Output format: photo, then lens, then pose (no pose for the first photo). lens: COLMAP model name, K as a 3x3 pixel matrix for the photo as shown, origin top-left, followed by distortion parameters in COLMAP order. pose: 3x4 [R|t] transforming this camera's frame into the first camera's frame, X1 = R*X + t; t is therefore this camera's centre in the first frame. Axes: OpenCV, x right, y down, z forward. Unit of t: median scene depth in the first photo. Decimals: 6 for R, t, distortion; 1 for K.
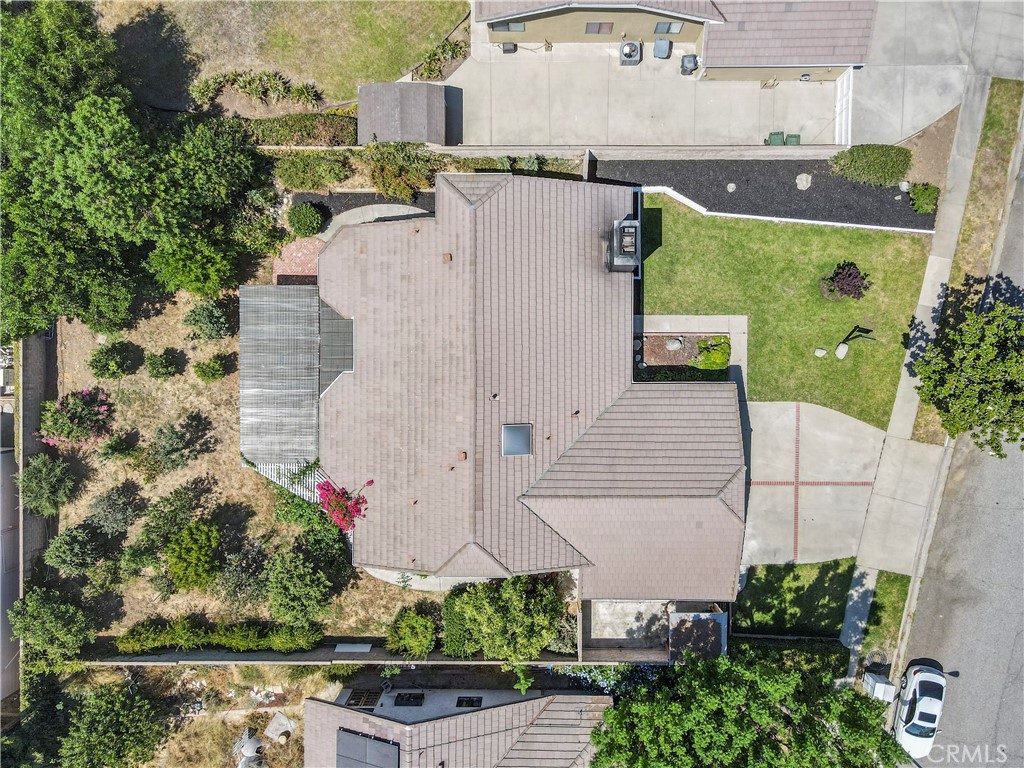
lens RADIAL K [[773.0, 0, 512.9], [0, 773.0, 376.0], [0, 0, 1]] dist [0.017090, -0.008511]
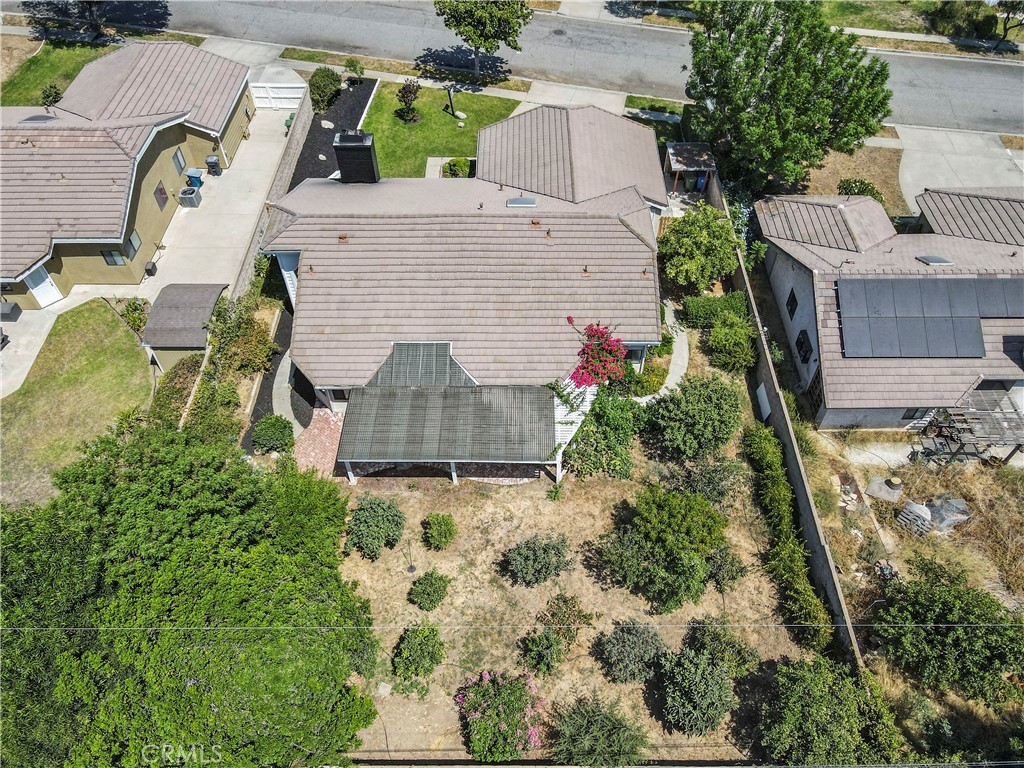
lens RADIAL K [[773.0, 0, 520.0], [0, 773.0, 376.1], [0, 0, 1]] dist [0.017090, -0.008511]
pose [[0.002595, -0.739727, 0.672902, -0.798274], [0.999961, -0.003742, -0.007970, 0.078101], [0.008414, 0.672897, 0.739689, 0.322579]]
